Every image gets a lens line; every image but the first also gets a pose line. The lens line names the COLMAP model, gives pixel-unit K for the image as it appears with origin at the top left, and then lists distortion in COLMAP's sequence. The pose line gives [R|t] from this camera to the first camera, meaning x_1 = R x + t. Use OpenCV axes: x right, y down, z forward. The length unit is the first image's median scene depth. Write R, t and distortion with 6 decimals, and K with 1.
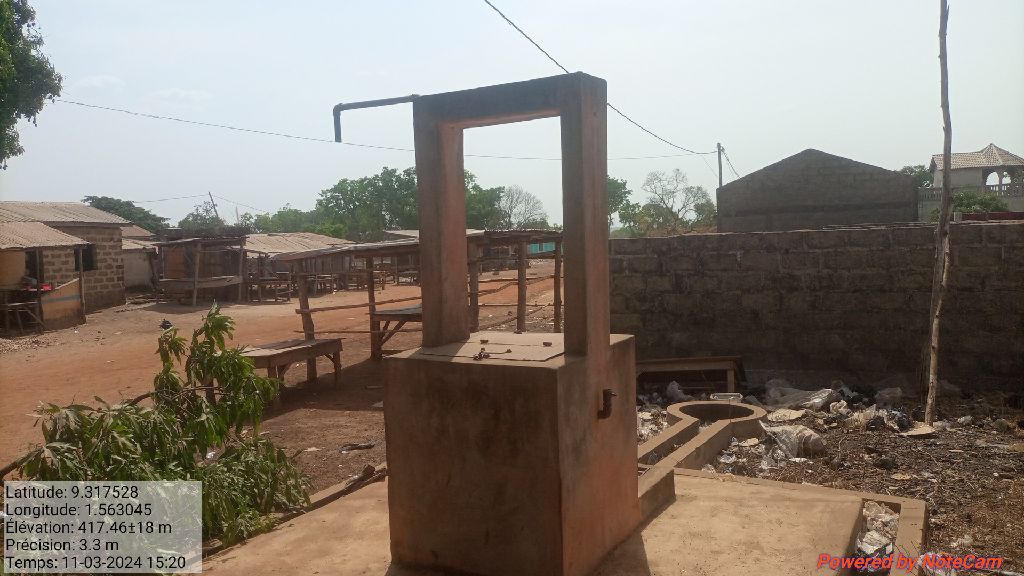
lens RADIAL K [[762.3, 0, 513.2], [0, 762.3, 285.2], [0, 0, 1]] dist [0.065837, -0.082497]
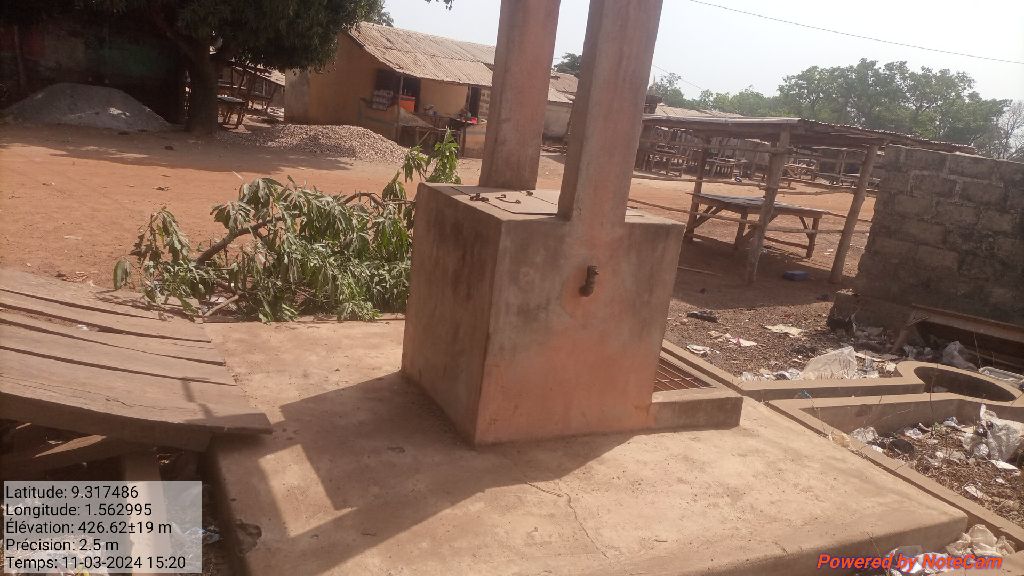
lens RADIAL K [[762.3, 0, 517.6], [0, 762.3, 291.8], [0, 0, 1]] dist [0.065837, -0.082497]
pose [[0.824923, 0.272682, -0.495123, 0.208880], [-0.193381, 0.959234, 0.206093, -0.000958], [0.531137, -0.074263, 0.844025, 0.079107]]
